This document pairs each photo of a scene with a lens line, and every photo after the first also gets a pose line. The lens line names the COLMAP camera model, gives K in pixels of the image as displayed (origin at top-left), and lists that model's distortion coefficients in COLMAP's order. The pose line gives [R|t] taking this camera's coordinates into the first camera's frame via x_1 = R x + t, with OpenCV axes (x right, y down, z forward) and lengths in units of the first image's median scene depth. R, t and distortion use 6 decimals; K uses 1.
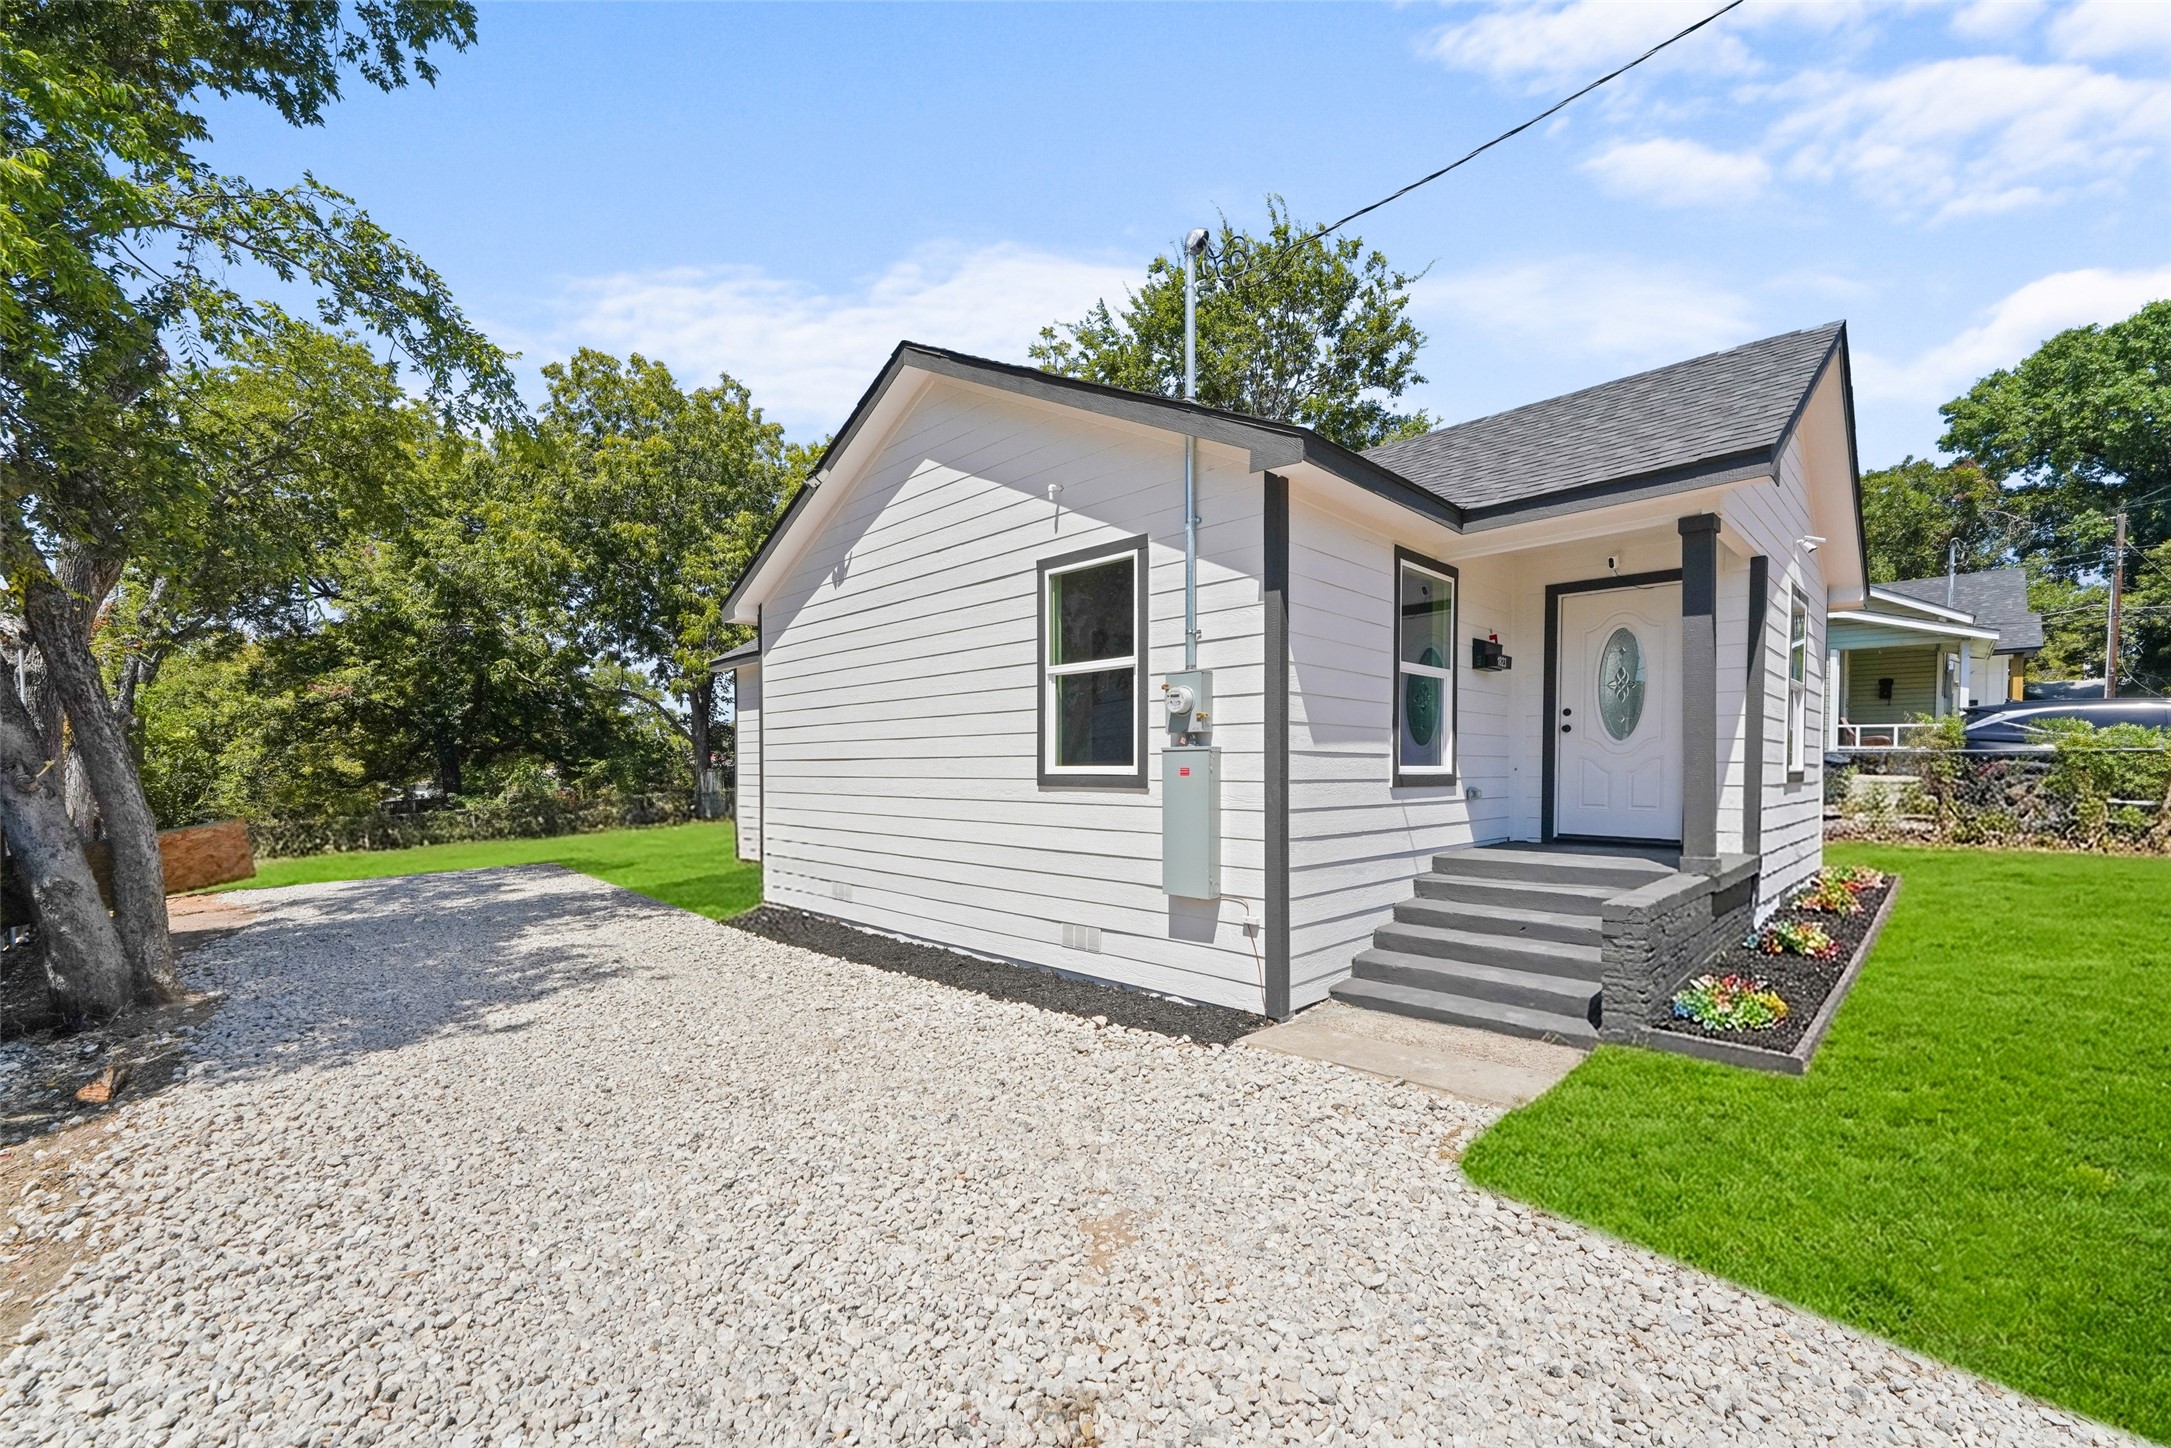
lens RADIAL K [[864.9, 0, 1094.9], [0, 864.9, 777.2], [0, 0, 1]] dist [0.008930, -0.002316]
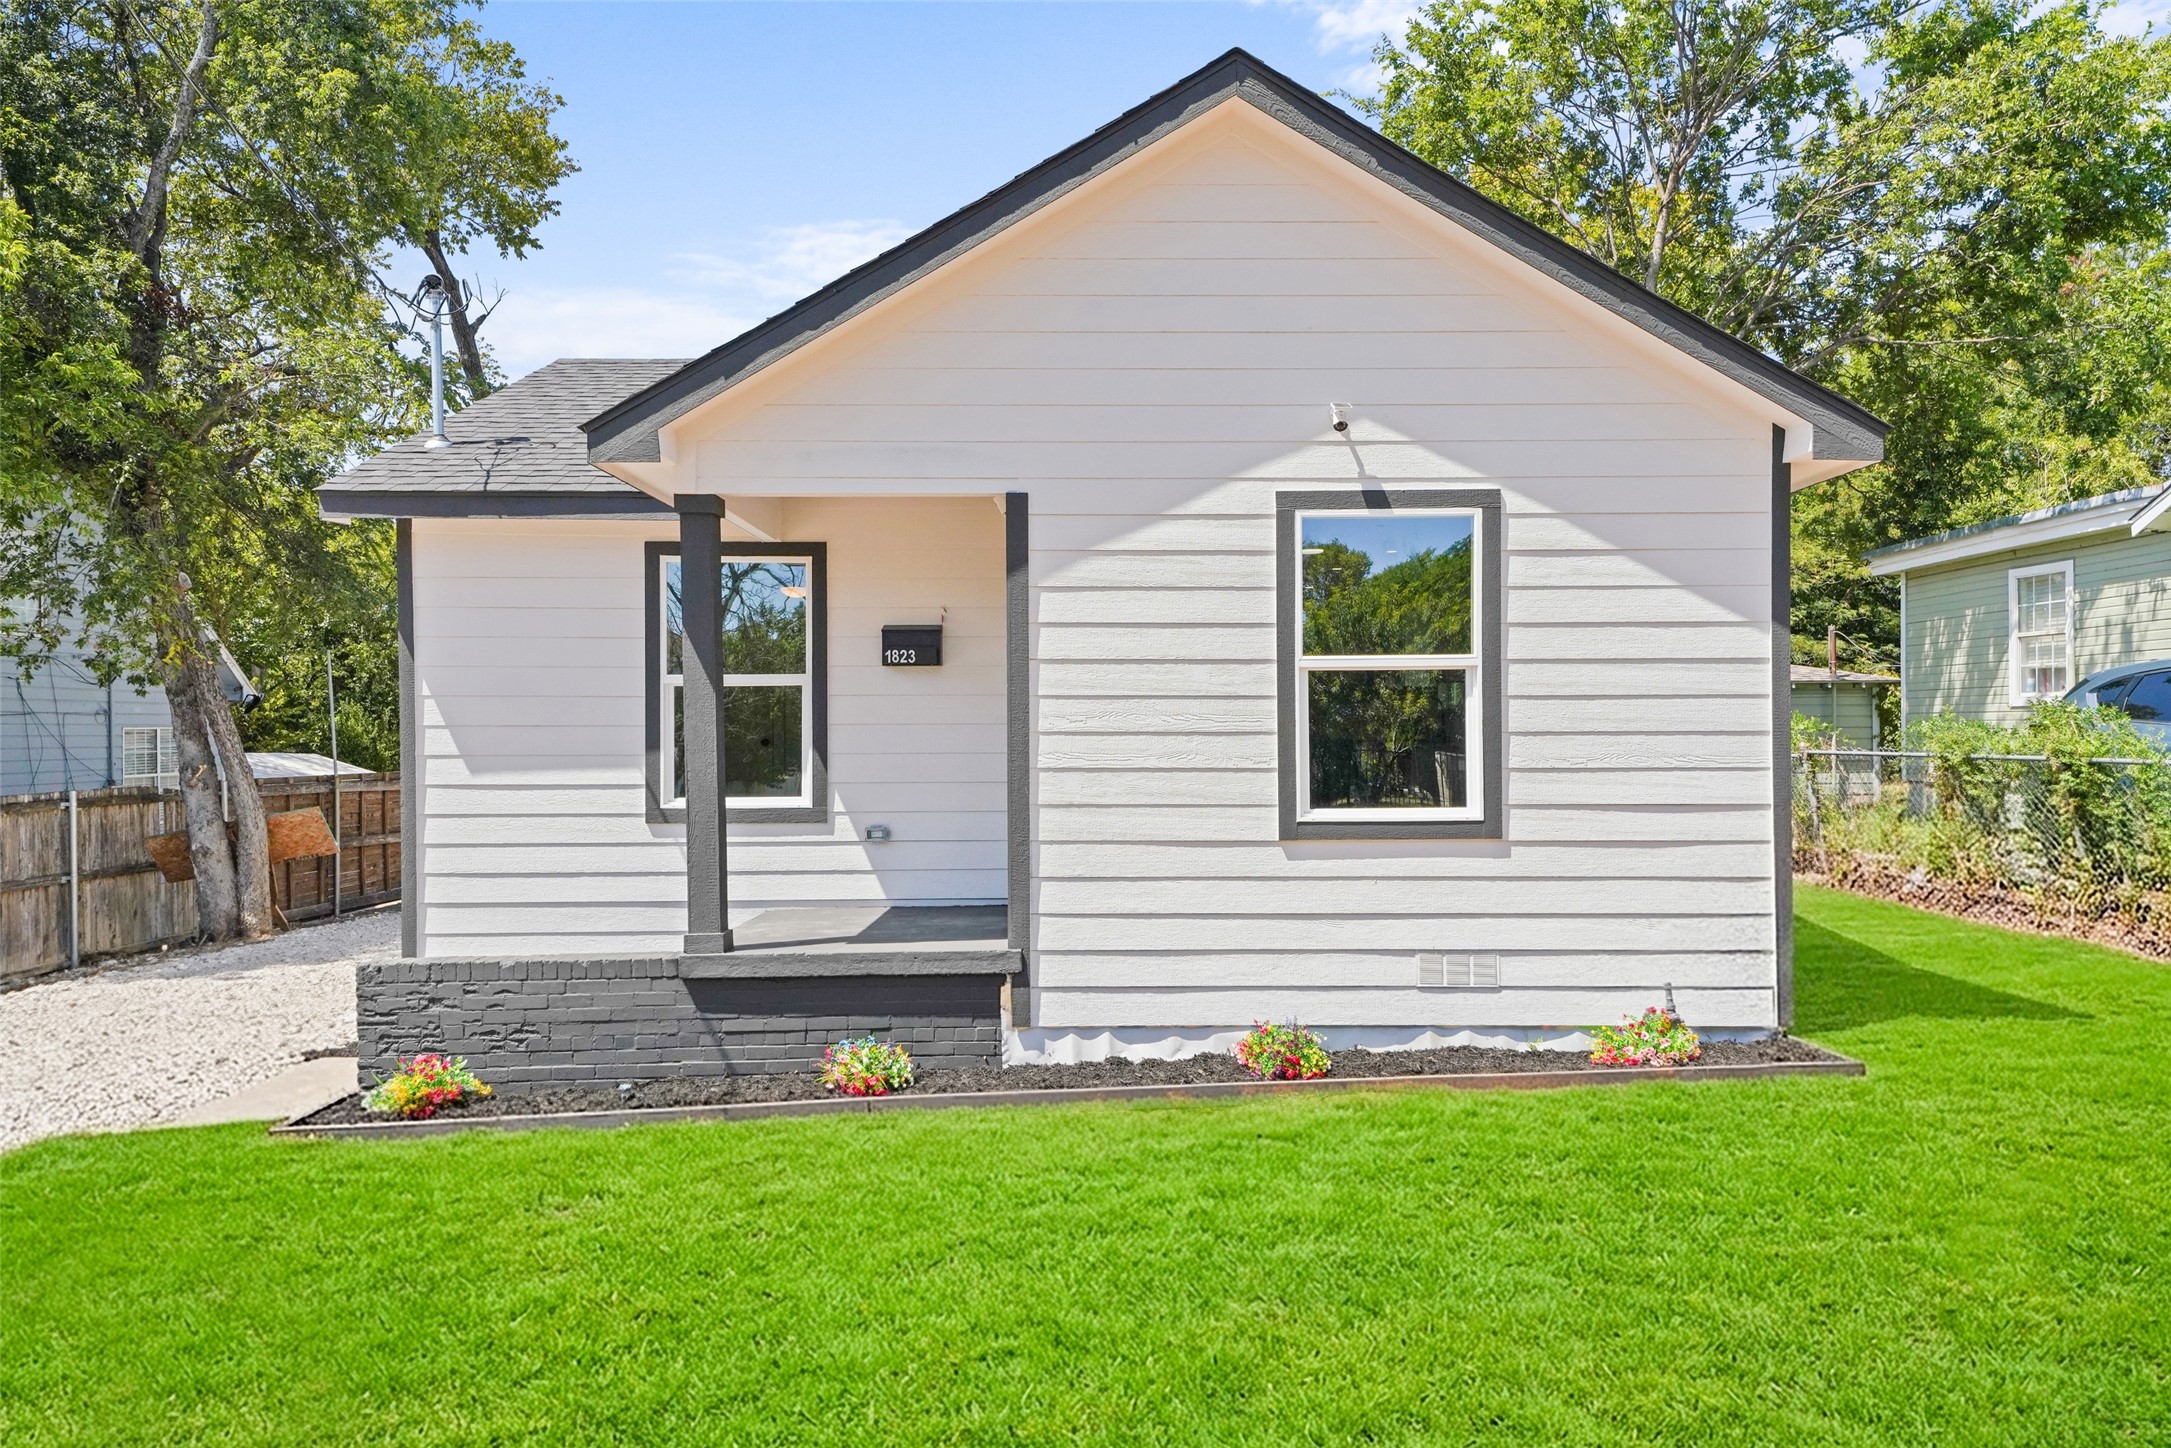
lens RADIAL K [[1378.8, 0, 1108.0], [0, 1378.8, 725.3], [0, 0, 1]] dist [0.053959, 0.001346]
pose [[0.722770, -0.004059, -0.691077, 1.345320], [-0.003050, 0.999954, -0.009064, -0.061543], [0.691082, 0.008659, 0.722724, 0.266334]]
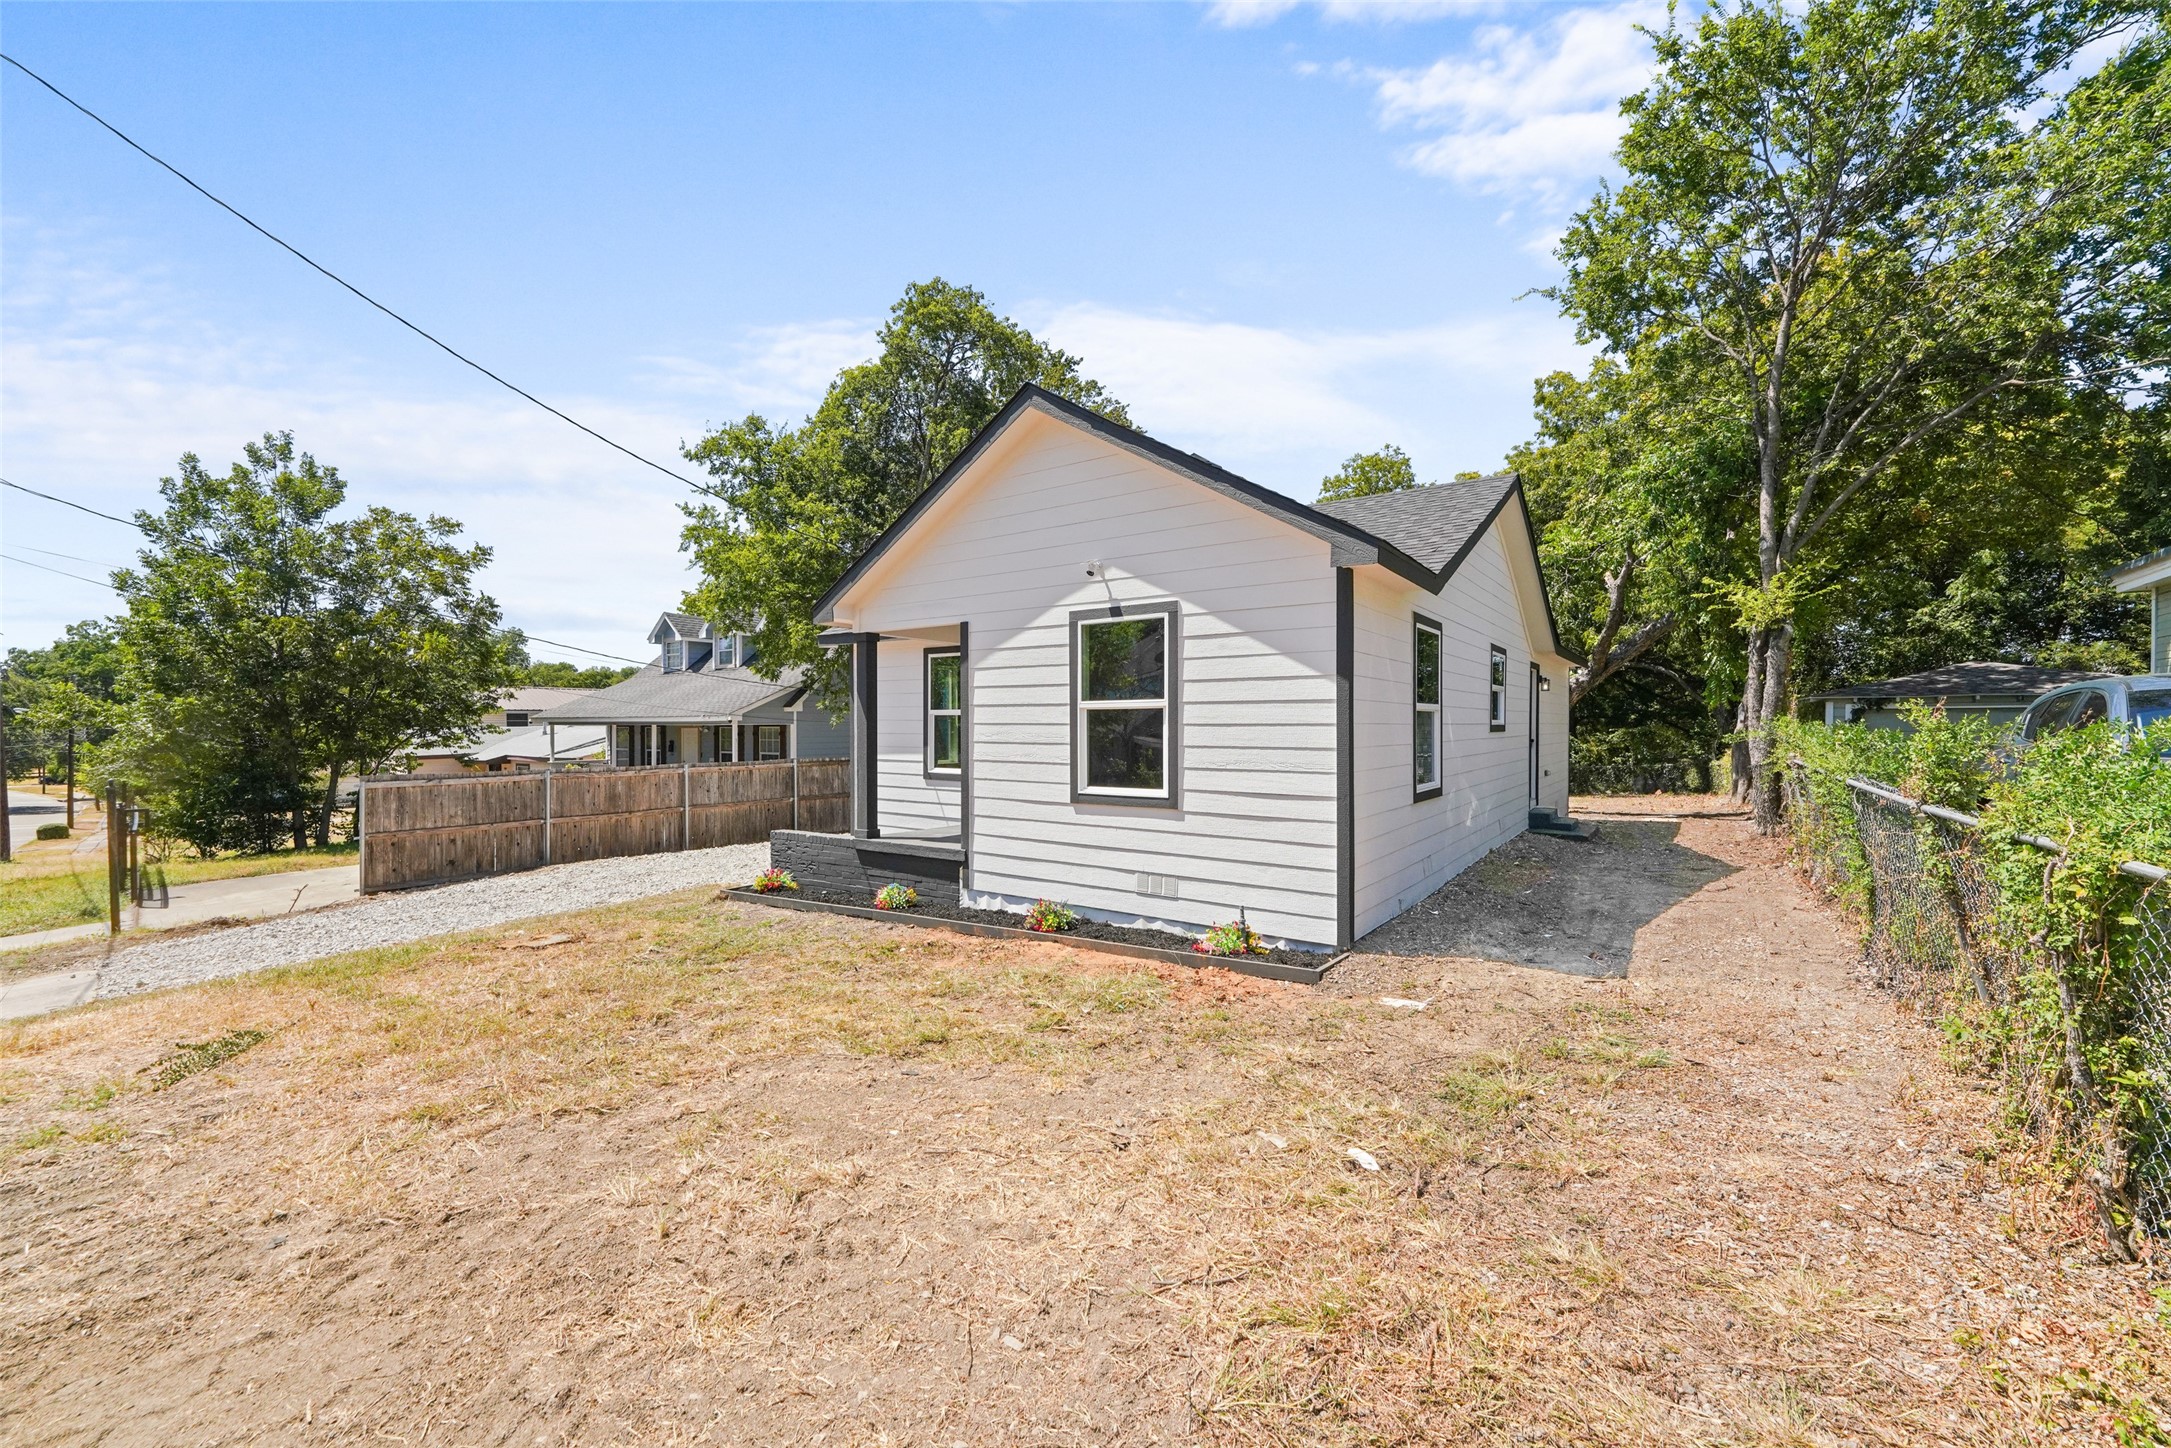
lens RADIAL K [[864.9, 0, 1072.9], [0, 864.9, 722.5], [0, 0, 1]] dist [0.008930, -0.002316]
pose [[0.165244, -0.003254, -0.986247, 1.823635], [-0.009415, 0.999944, -0.004877, -0.085915], [0.986208, 0.010091, 0.165204, 0.834020]]
